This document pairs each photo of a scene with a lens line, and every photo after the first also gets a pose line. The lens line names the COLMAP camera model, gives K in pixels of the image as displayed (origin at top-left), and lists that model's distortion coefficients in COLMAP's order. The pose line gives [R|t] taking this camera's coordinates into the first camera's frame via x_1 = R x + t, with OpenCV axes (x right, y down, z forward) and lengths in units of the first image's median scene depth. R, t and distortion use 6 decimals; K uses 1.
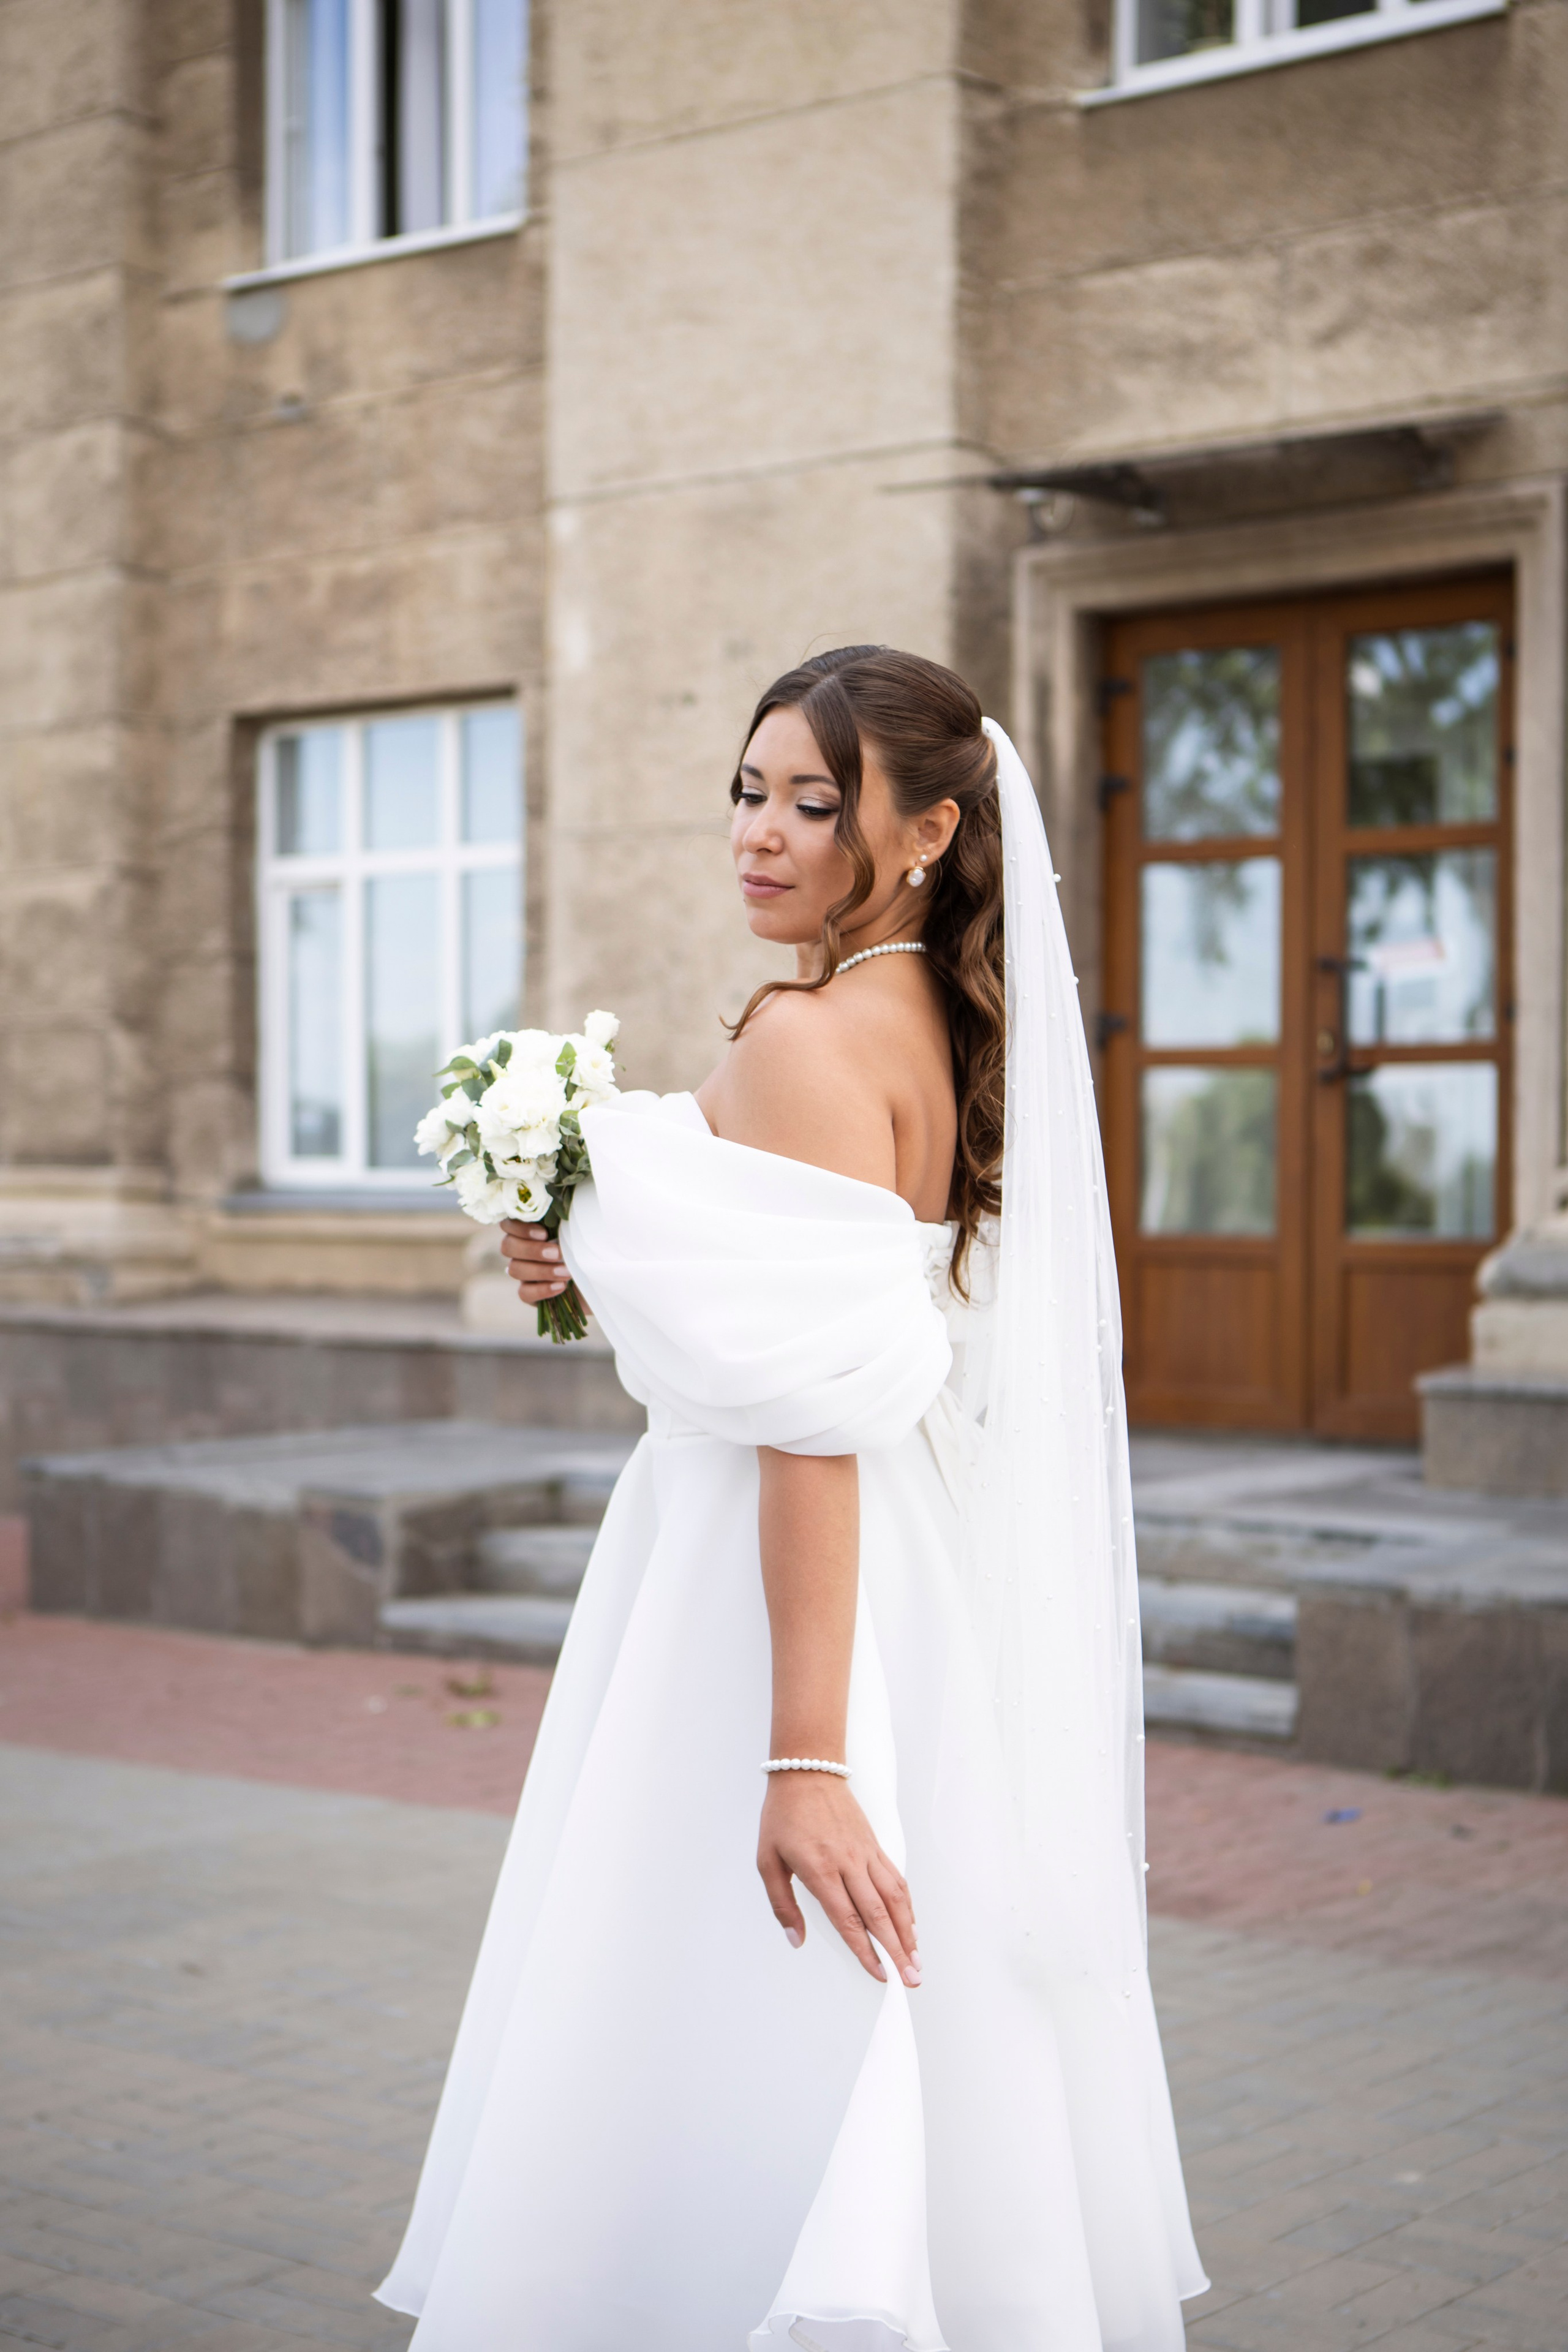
lens RADIAL K [[3615.6, 0, 774.6], [0, 3615.6, 1168.3], [0, 0, 1]] dist [0.023651, 0.019694]
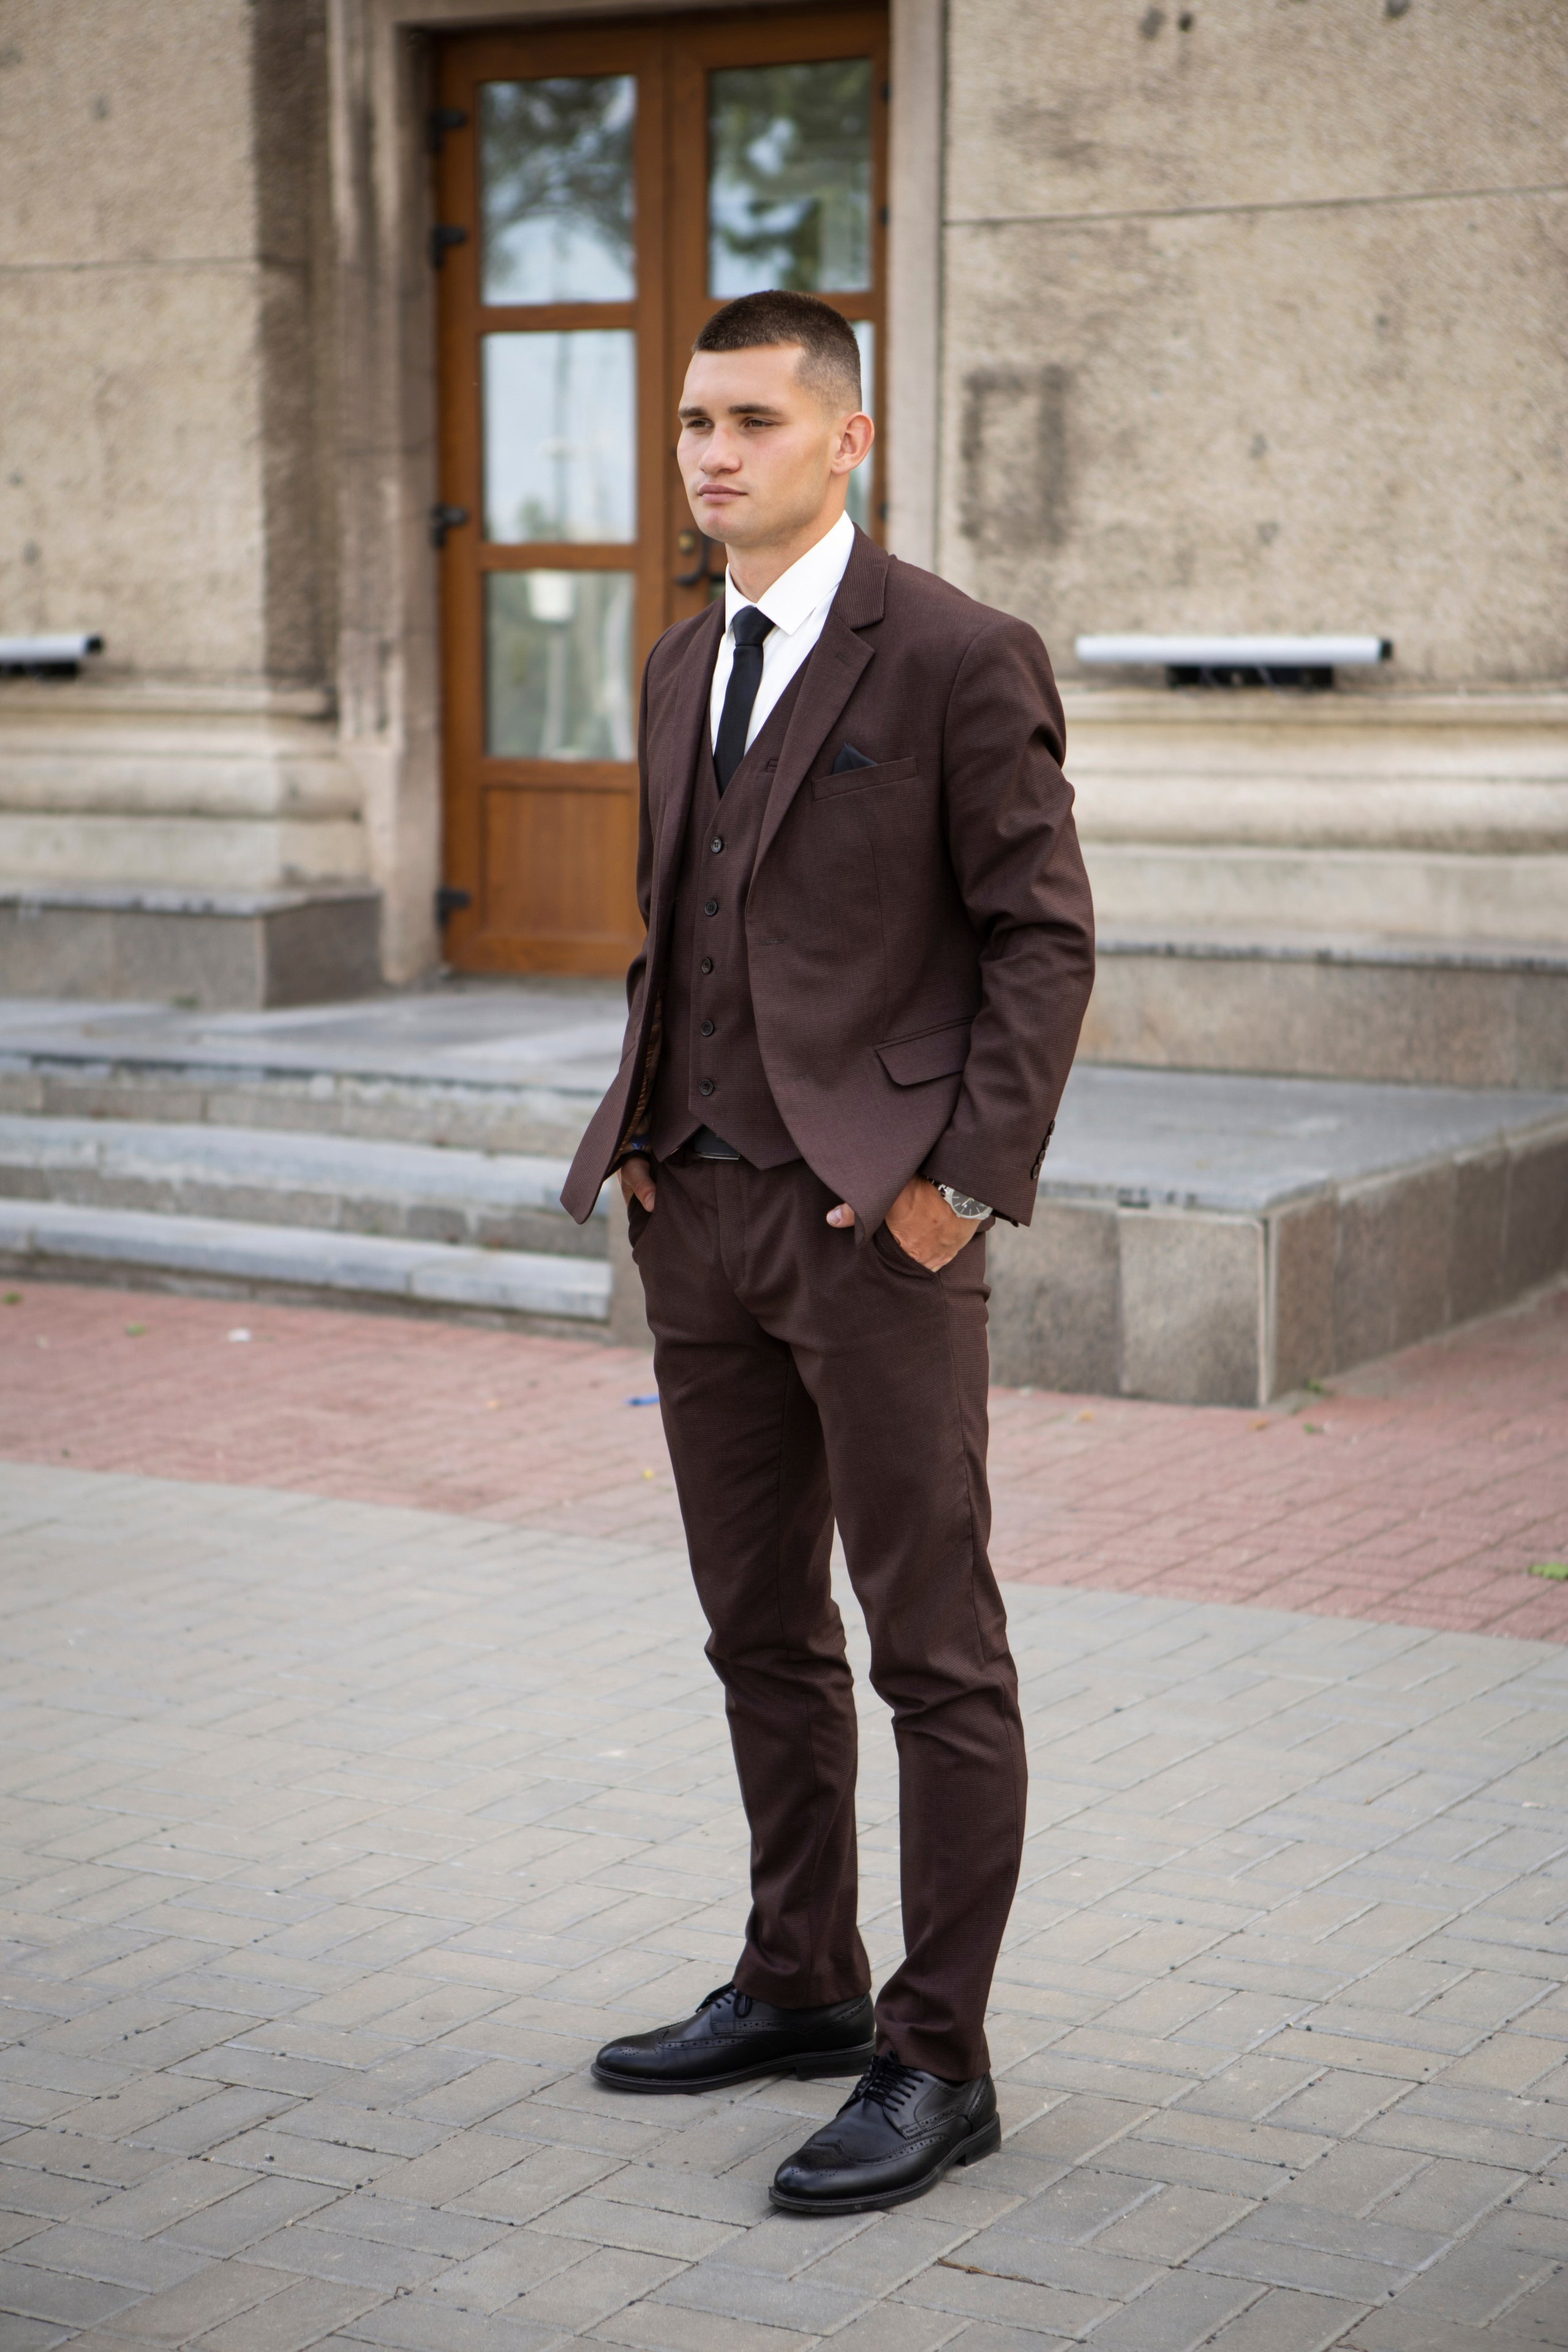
lens RADIAL K [[4417.1, 0, 778.2], [0, 4417.1, 1176.7], [0, 0, 1]] dist [0.187377, -0.098286]
pose [[0.990321, -0.019598, 0.137403, 0.021540], [0.001950, 0.991848, 0.127411, -0.018627], [-0.138780, -0.125909, 0.982287, -0.093863]]
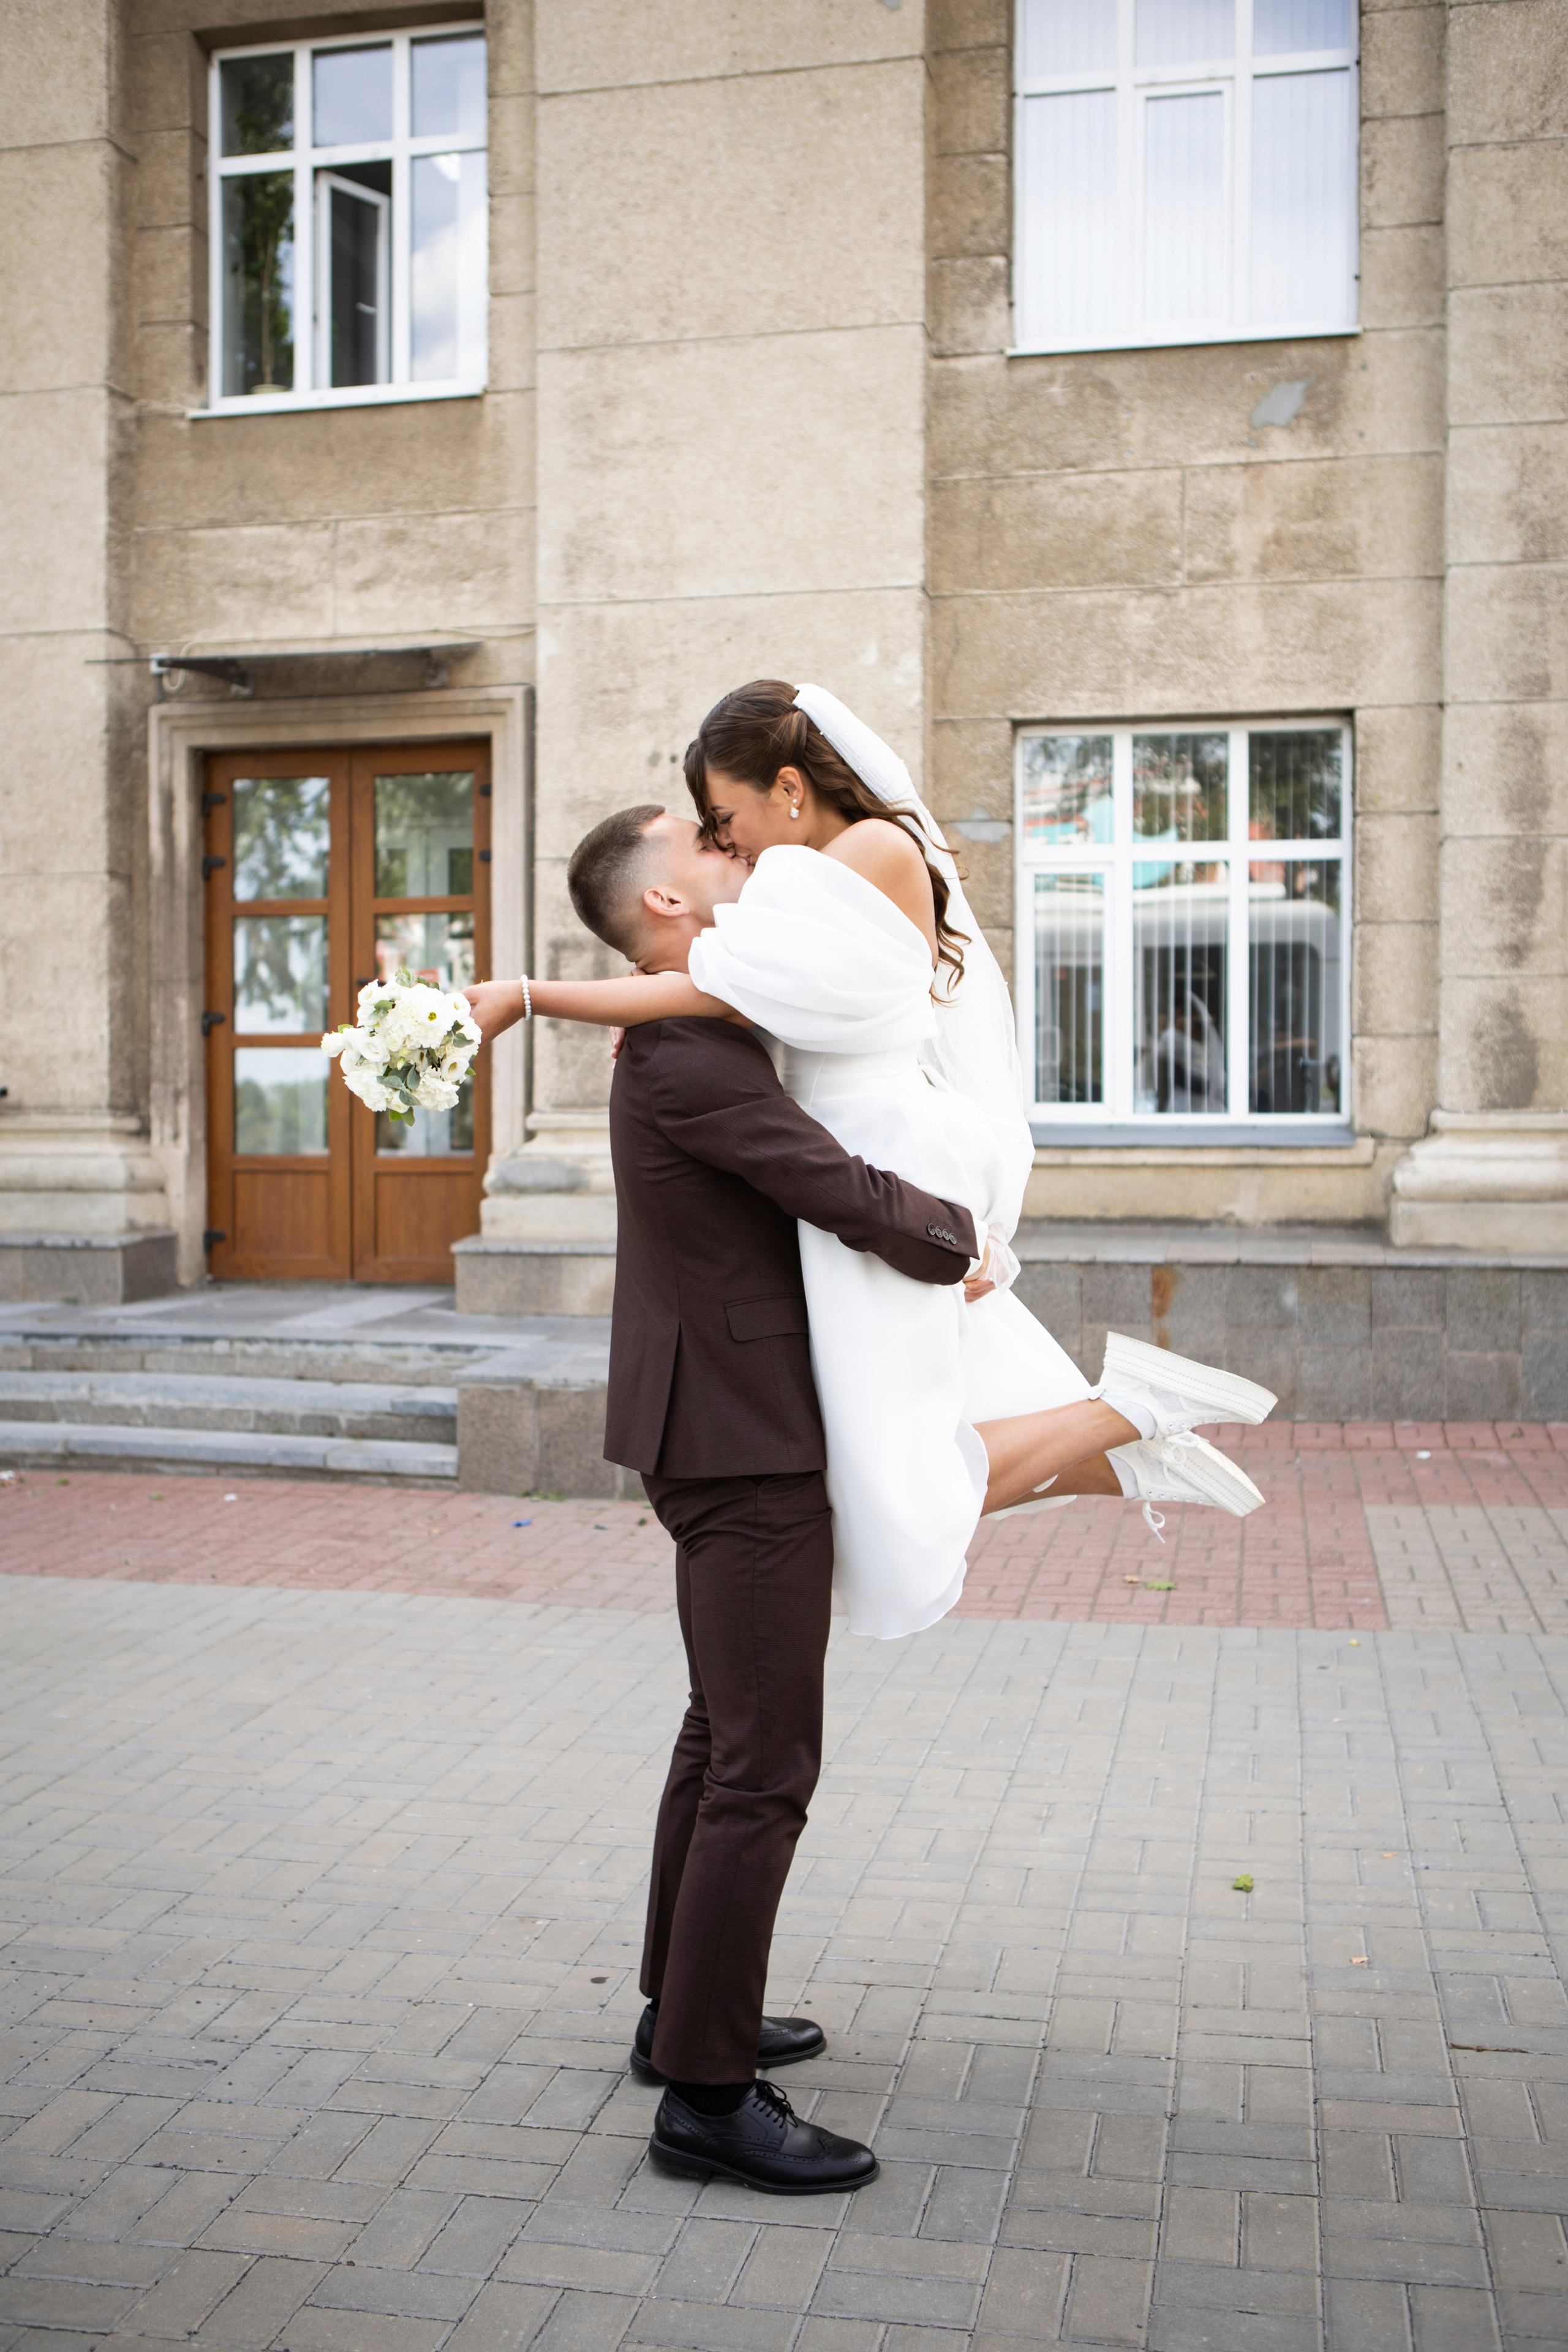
lens RADIAL K [[2284.3, 0, 785.1], [0, 2284.3, 1161.8], [0, 0, 1]] dist [-0.084921, 0.128282]
pose [[0.895234, -0.018105, 0.445228, -0.124280], [0.003555, 0.999433, 0.033494, -0.010787], [-0.445582, -0.028402, 0.894790, 0.027743]]
